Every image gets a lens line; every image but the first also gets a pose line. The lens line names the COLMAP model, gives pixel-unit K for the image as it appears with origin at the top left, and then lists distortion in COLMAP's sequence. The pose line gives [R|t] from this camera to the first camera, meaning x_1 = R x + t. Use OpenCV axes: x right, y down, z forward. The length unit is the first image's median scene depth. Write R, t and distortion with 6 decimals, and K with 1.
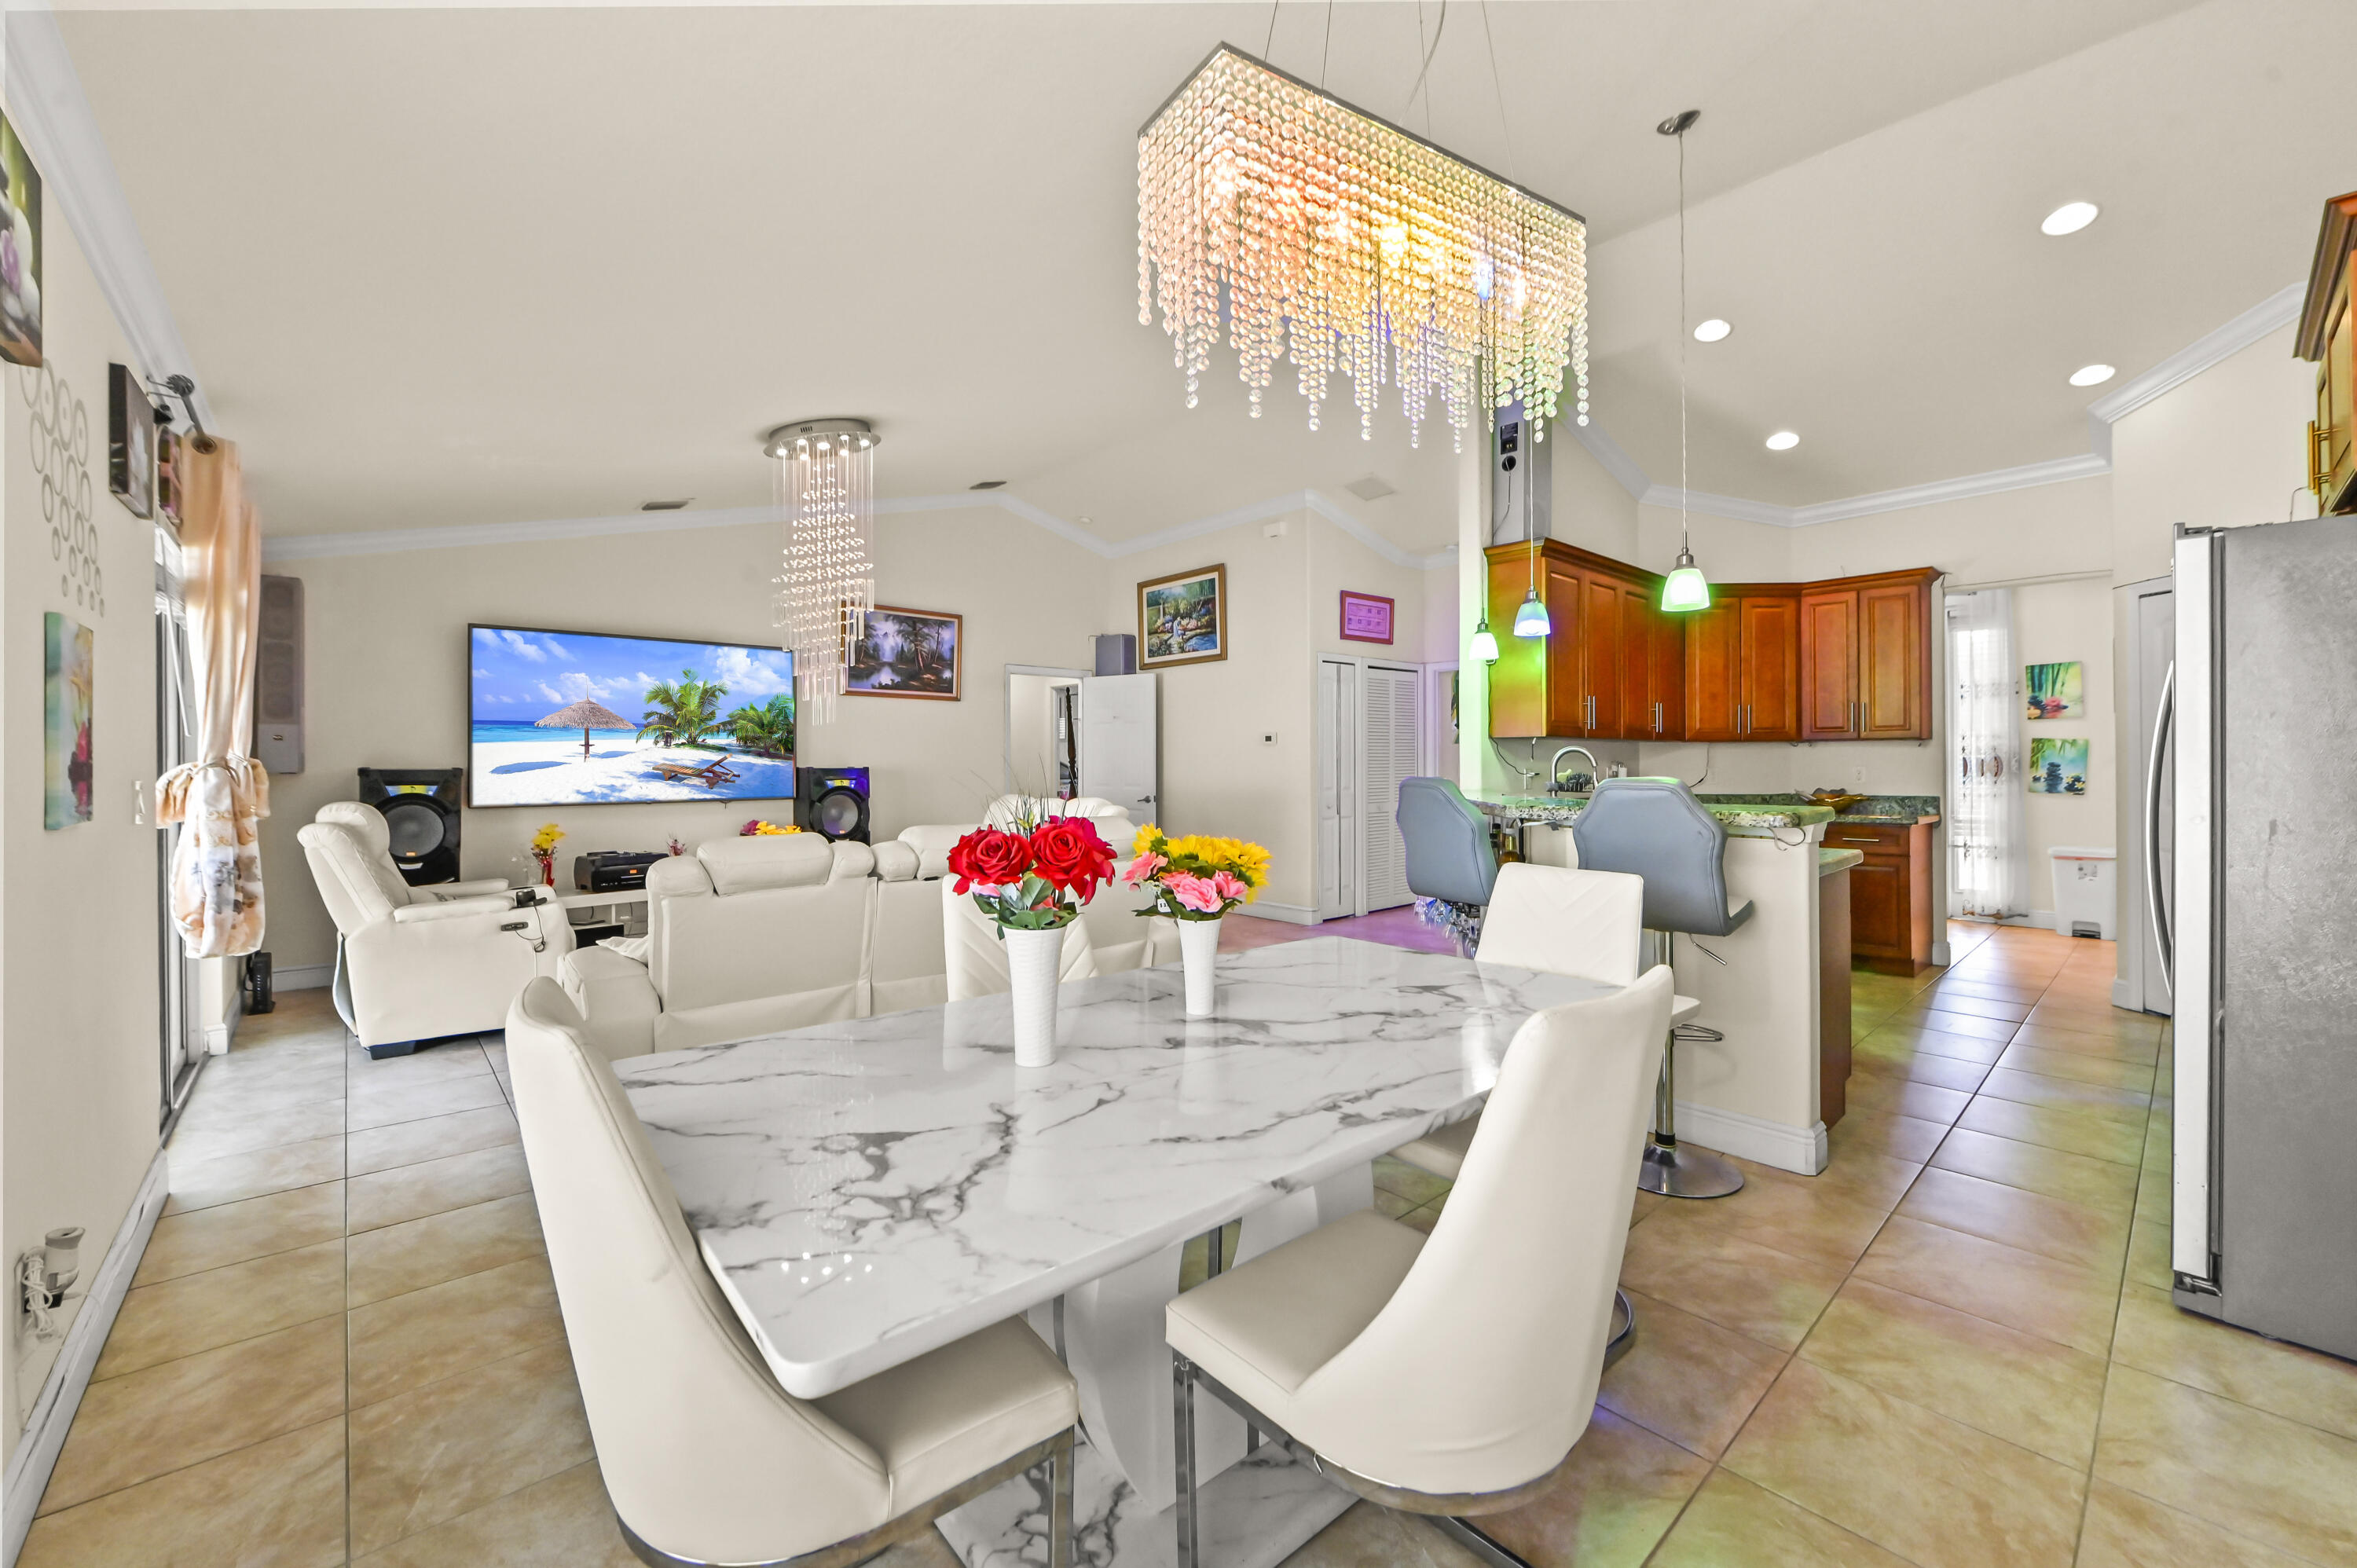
lens RADIAL K [[924.8, 0, 1172.0], [0, 924.8, 763.2], [0, 0, 1]] dist [0.000258, 0.000059]
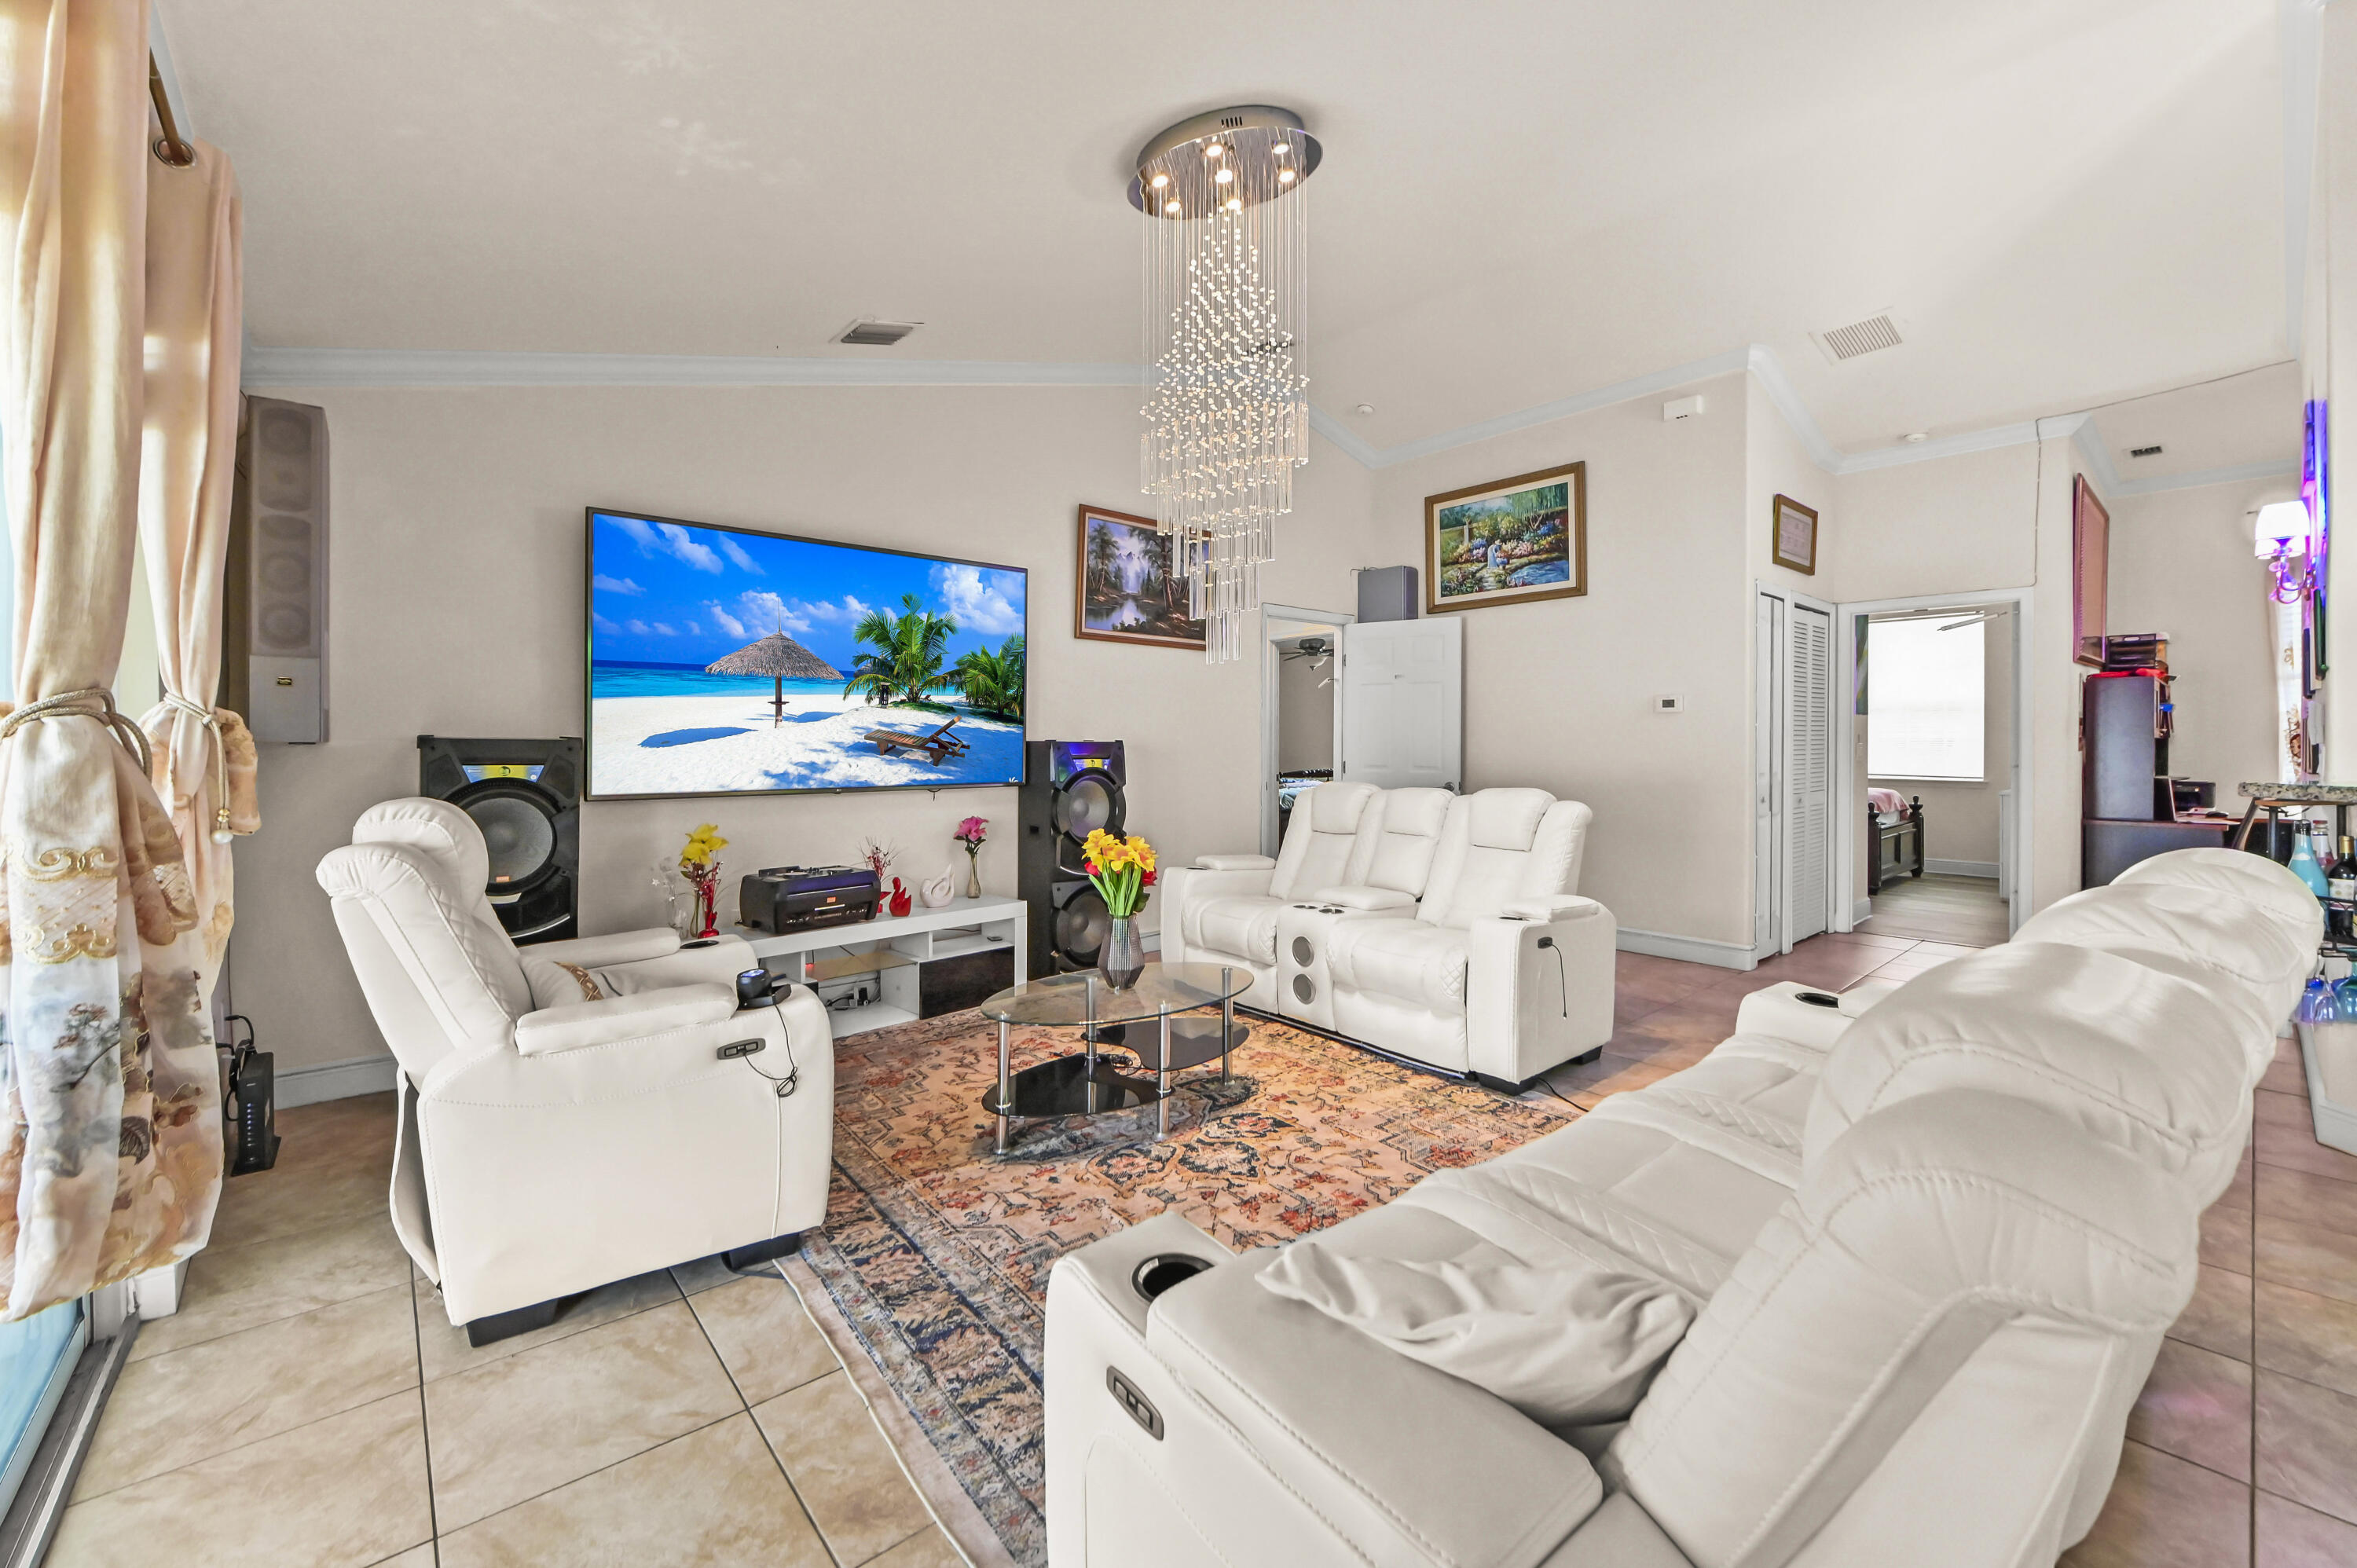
lens RADIAL K [[933.1, 0, 1174.9], [0, 933.1, 750.2], [0, 0, 1]] dist [-0.000307, -0.000054]
pose [[0.999855, 0.005622, -0.016049, -0.338514], [-0.005482, 0.999947, 0.008768, 0.006091], [0.016097, -0.008679, 0.999833, 0.360031]]
